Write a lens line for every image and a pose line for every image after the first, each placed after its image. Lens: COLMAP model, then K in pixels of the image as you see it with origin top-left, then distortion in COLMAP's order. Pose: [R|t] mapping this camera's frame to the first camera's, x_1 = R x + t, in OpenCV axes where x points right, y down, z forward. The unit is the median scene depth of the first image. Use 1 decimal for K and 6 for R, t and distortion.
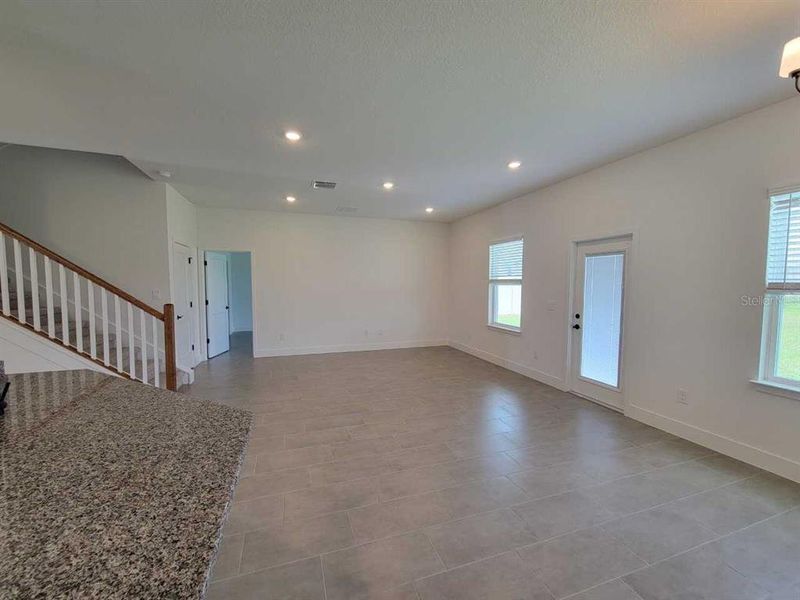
lens RADIAL K [[331.8, 0, 396.5], [0, 331.8, 304.3], [0, 0, 1]] dist [0.000992, 0.000541]
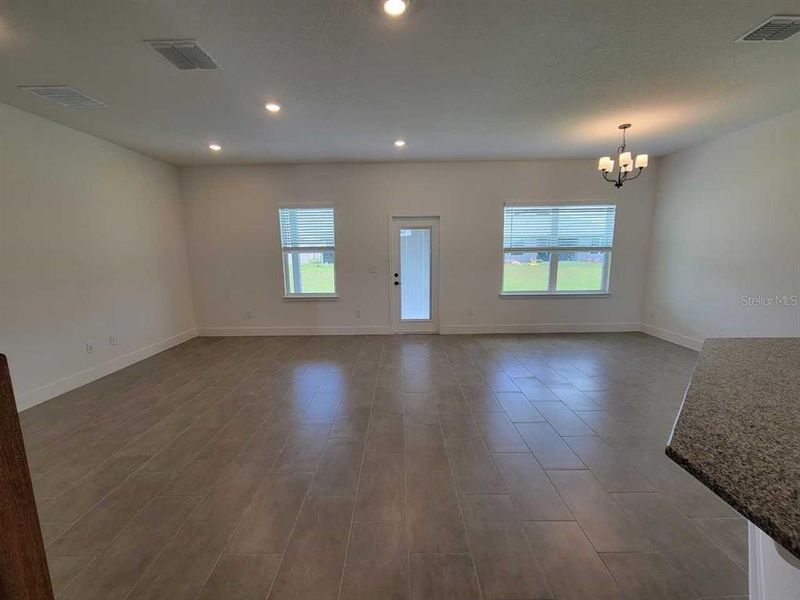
lens RADIAL K [[331.8, 0, 396.5], [0, 331.8, 304.3], [0, 0, 1]] dist [0.000992, 0.000541]
pose [[0.310290, -0.160113, 0.937061, -0.790608], [0.075354, 0.986755, 0.143652, -0.043431], [-0.947651, 0.026038, 0.318245, 0.664469]]
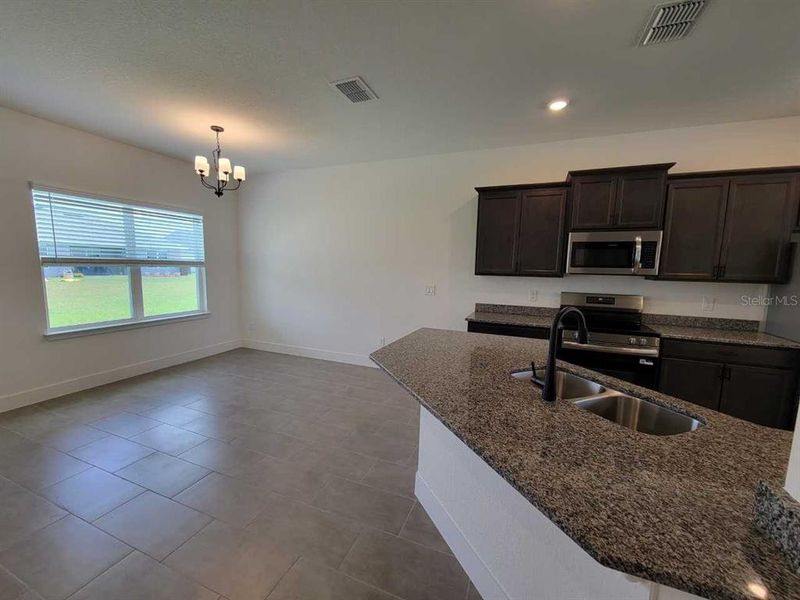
lens RADIAL K [[331.8, 0, 396.5], [0, 331.8, 304.3], [0, 0, 1]] dist [0.000992, 0.000541]
pose [[-0.762095, -0.094909, 0.640471, -0.536582], [0.018393, 0.985625, 0.167942, -0.052253], [-0.647204, 0.139768, -0.749395, 0.741678]]
